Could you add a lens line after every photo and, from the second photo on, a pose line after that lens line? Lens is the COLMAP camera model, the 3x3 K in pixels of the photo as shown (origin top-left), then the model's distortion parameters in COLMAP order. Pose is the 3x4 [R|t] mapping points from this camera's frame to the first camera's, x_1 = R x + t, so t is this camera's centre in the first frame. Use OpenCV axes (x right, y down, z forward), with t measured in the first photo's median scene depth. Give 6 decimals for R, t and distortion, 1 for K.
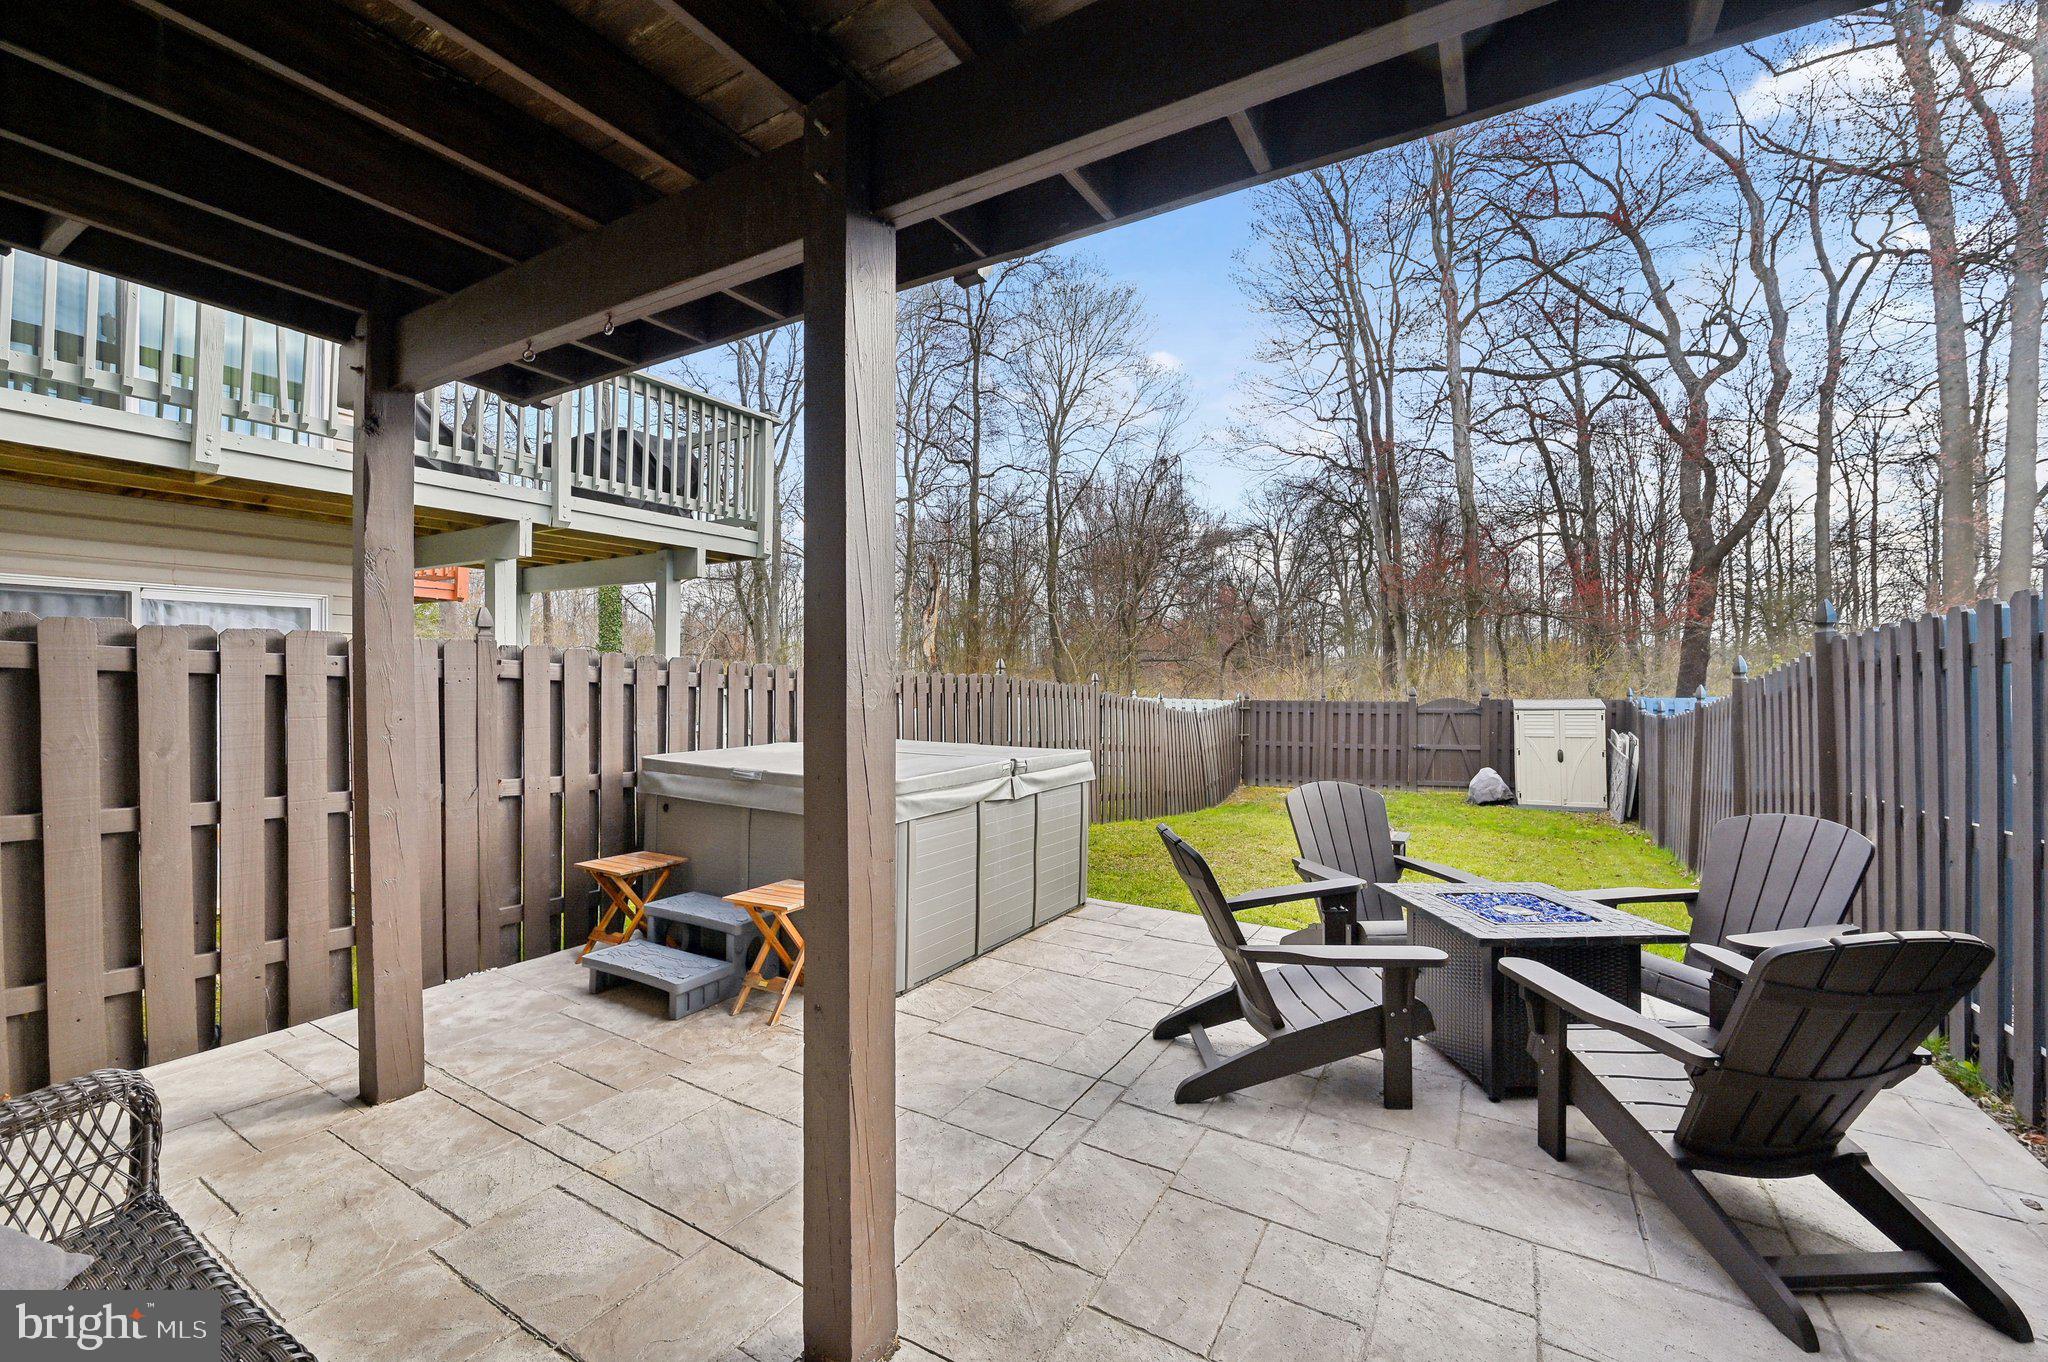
lens RADIAL K [[813.5, 0, 1027.3], [0, 813.5, 671.1], [0, 0, 1]] dist [0.000164, 0.000466]
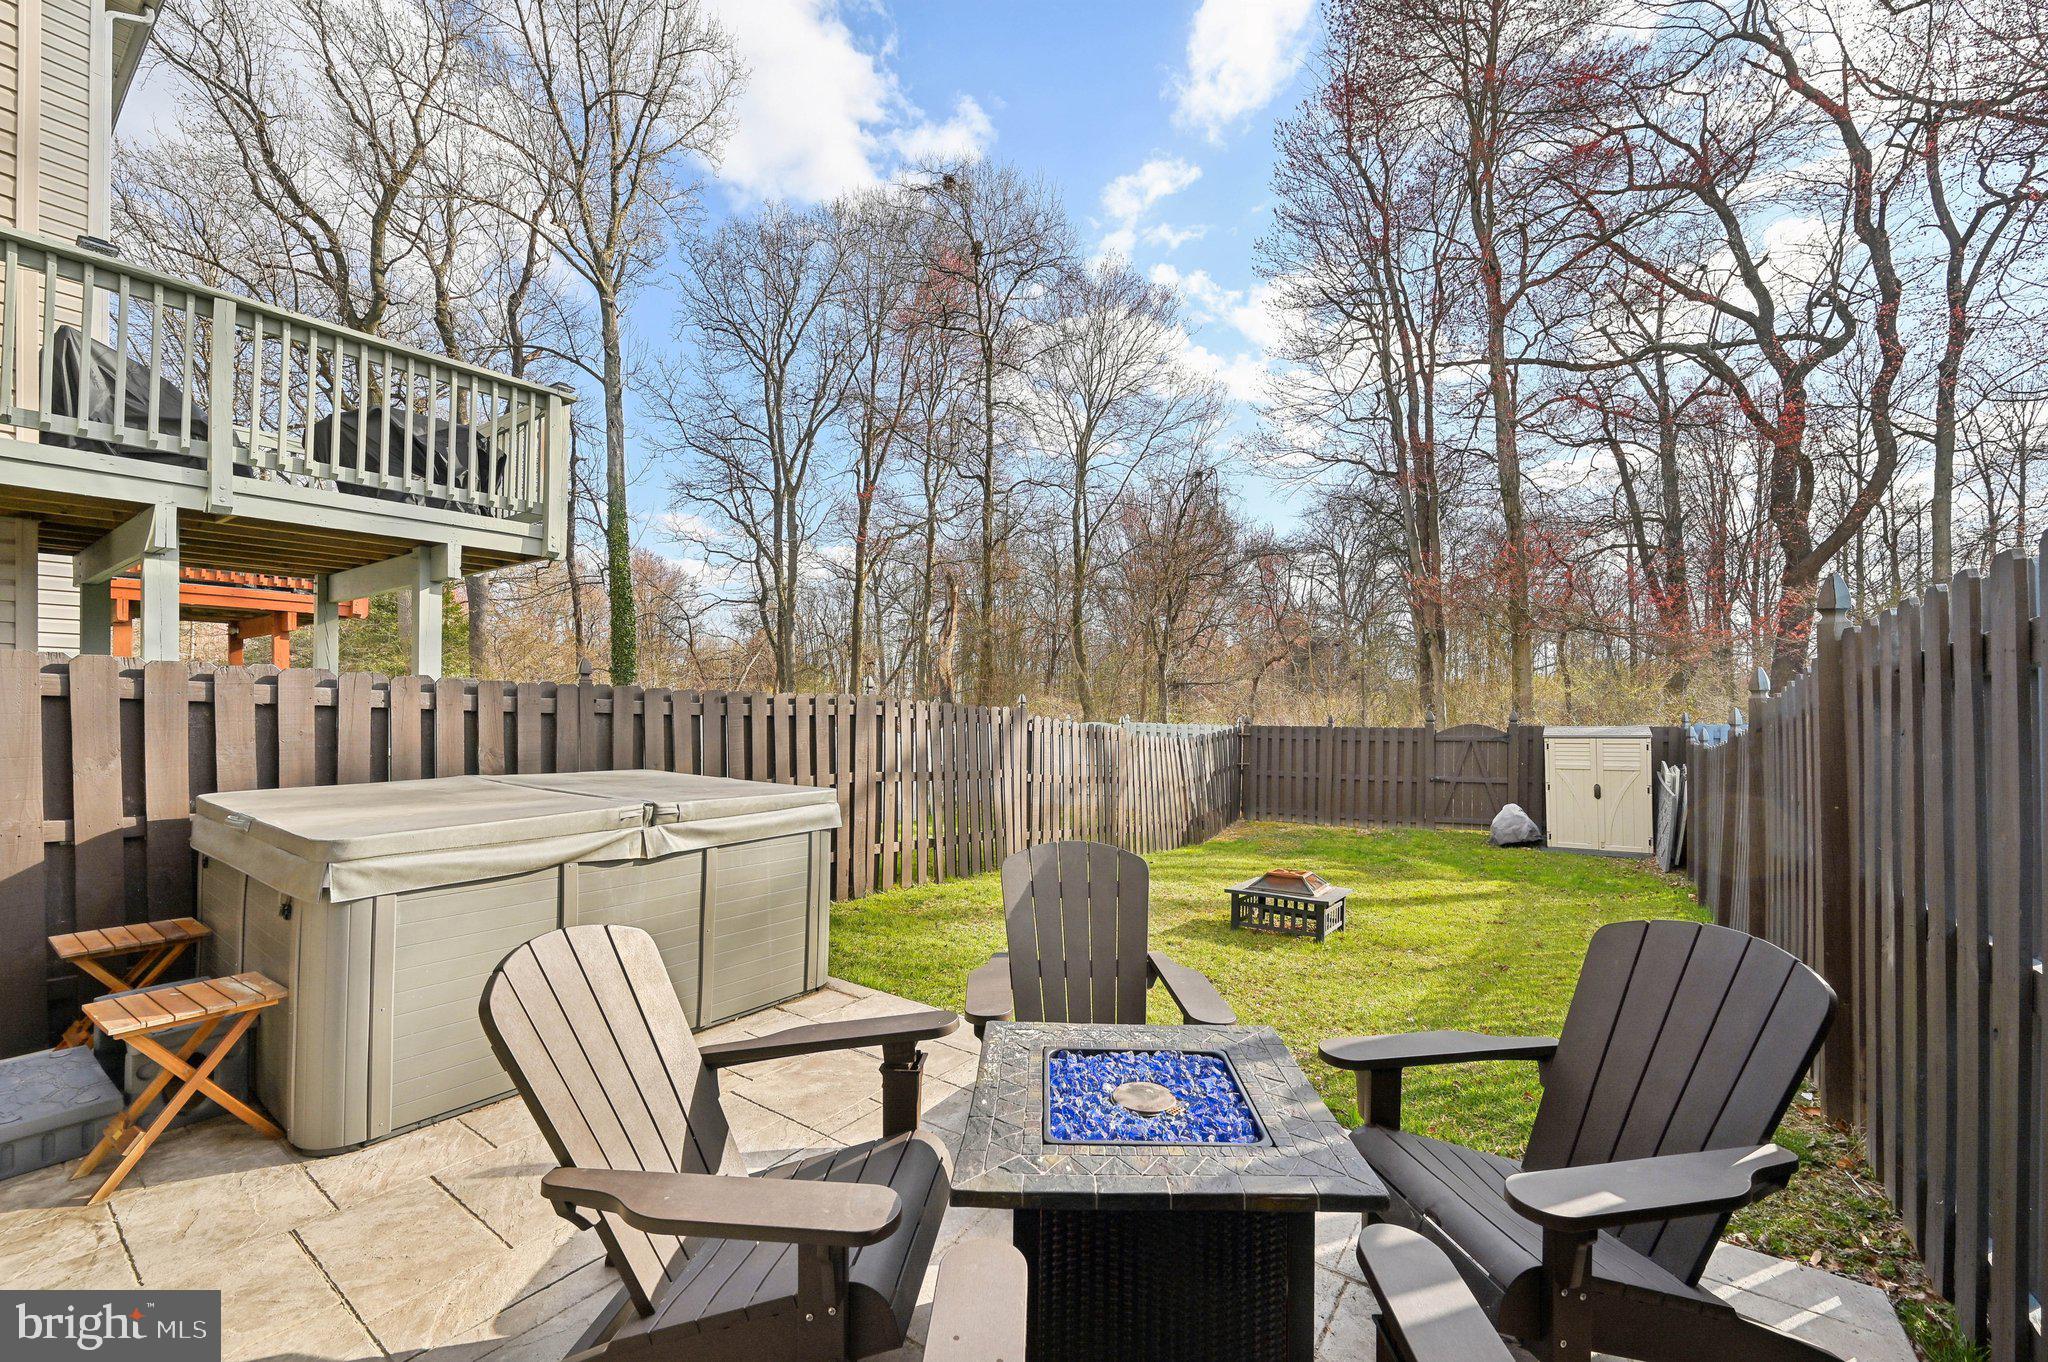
lens RADIAL K [[806.4, 0, 1035.3], [0, 806.4, 700.2], [0, 0, 1]] dist [0.002312, -0.000418]
pose [[0.996726, 0.001583, -0.080841, 0.080072], [-0.001120, 0.999983, 0.005779, 0.001993], [0.080849, -0.005670, 0.996710, 0.061328]]
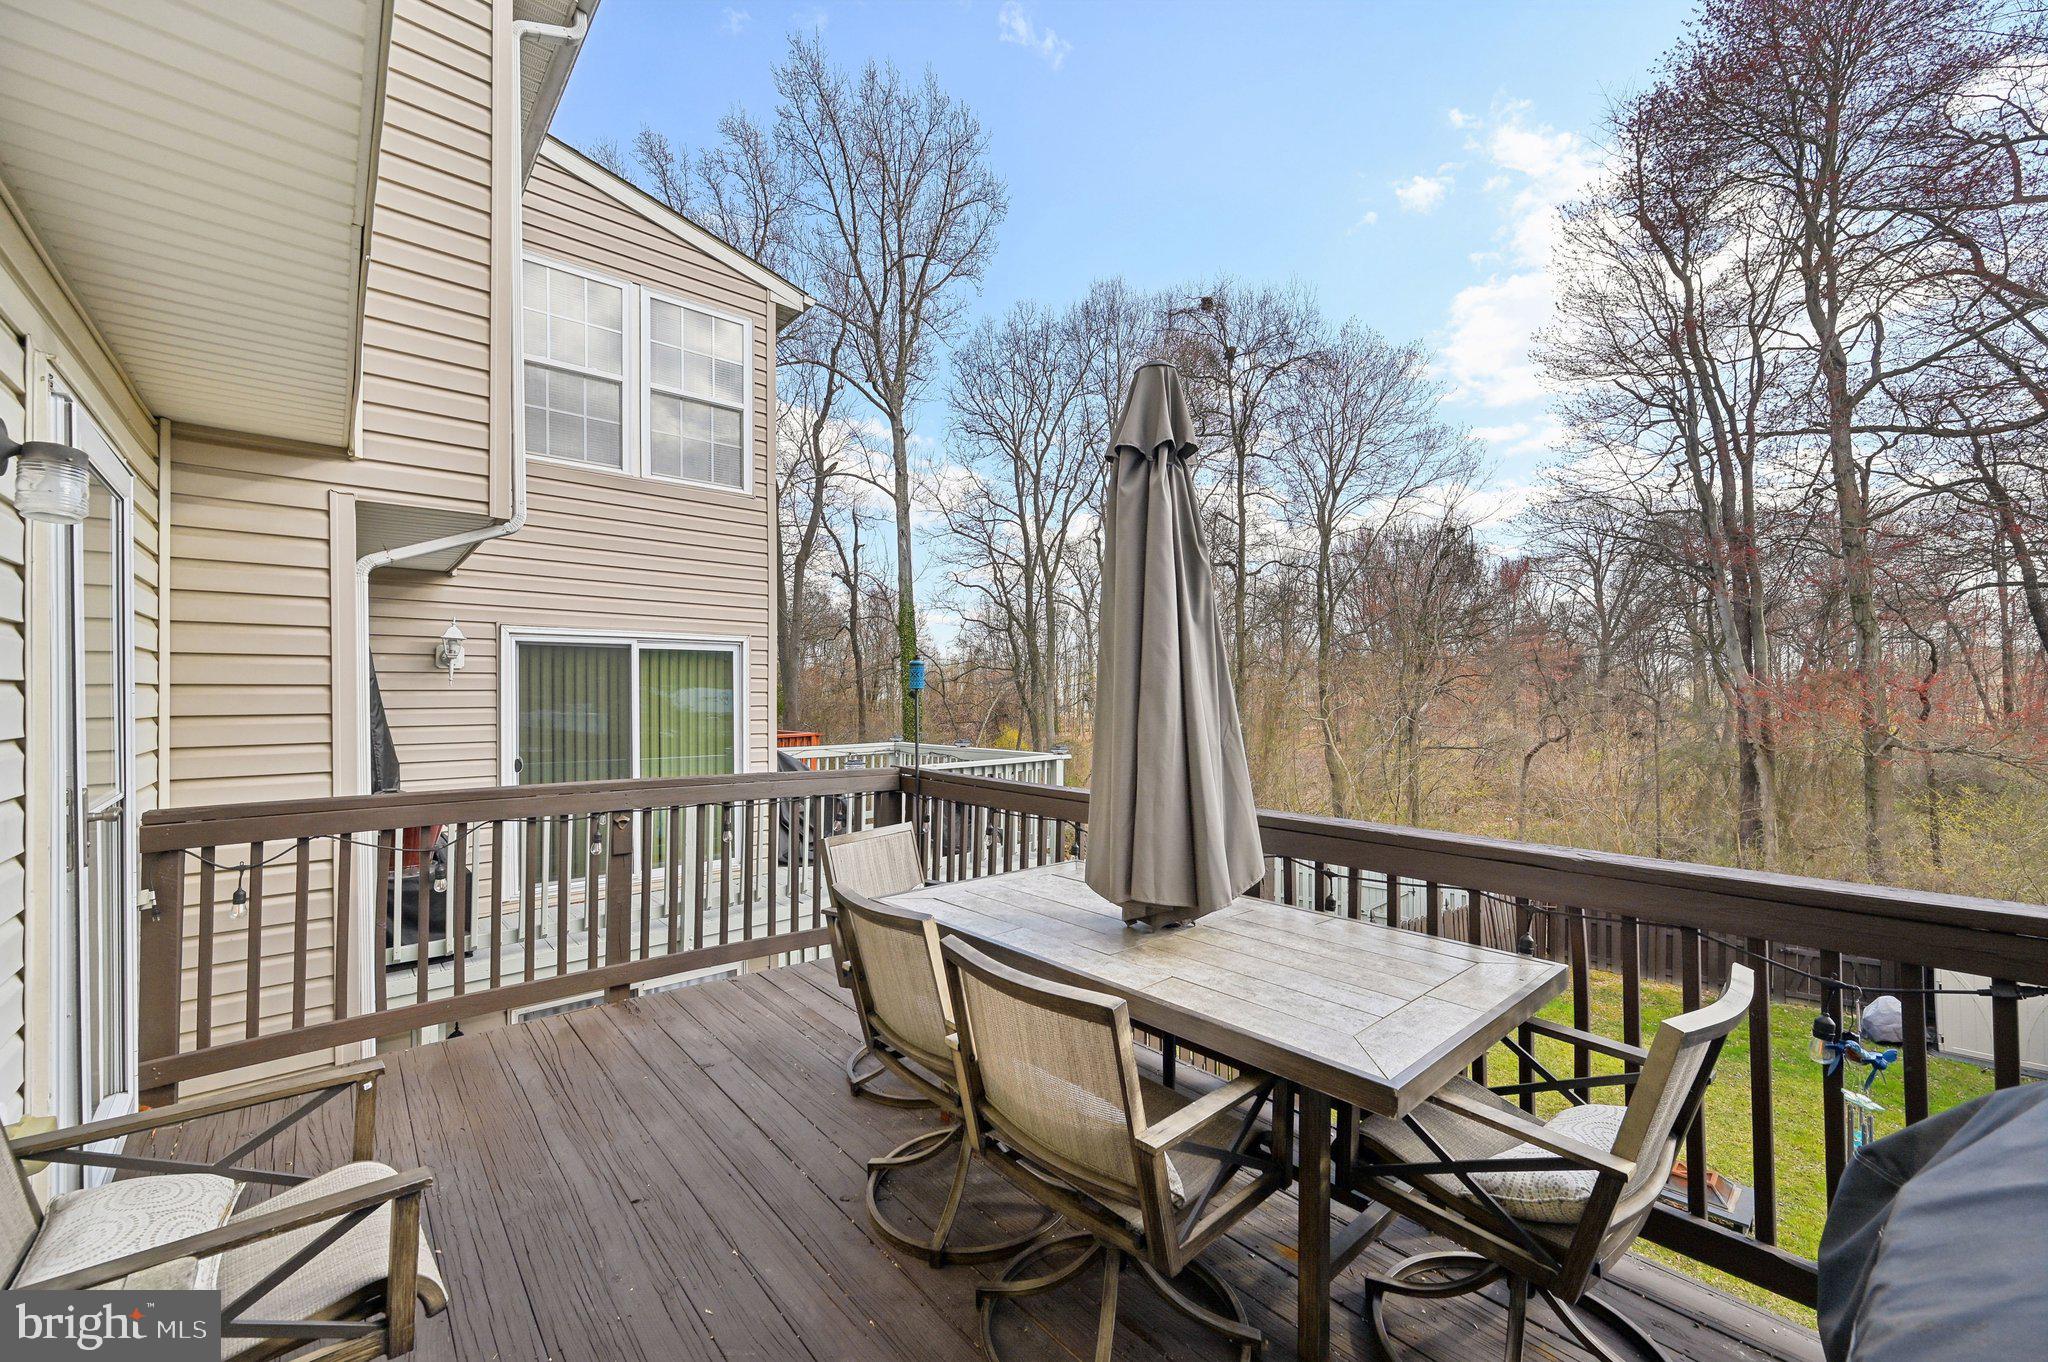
lens RADIAL K [[806.7, 0, 1029.4], [0, 806.7, 685.7], [0, 0, 1]] dist [-0.000145, -0.000270]
pose [[0.949383, -0.007524, -0.314029, -0.000482], [0.008359, 0.999964, 0.001311, -0.130501], [0.314008, -0.003869, 0.949412, -0.027507]]
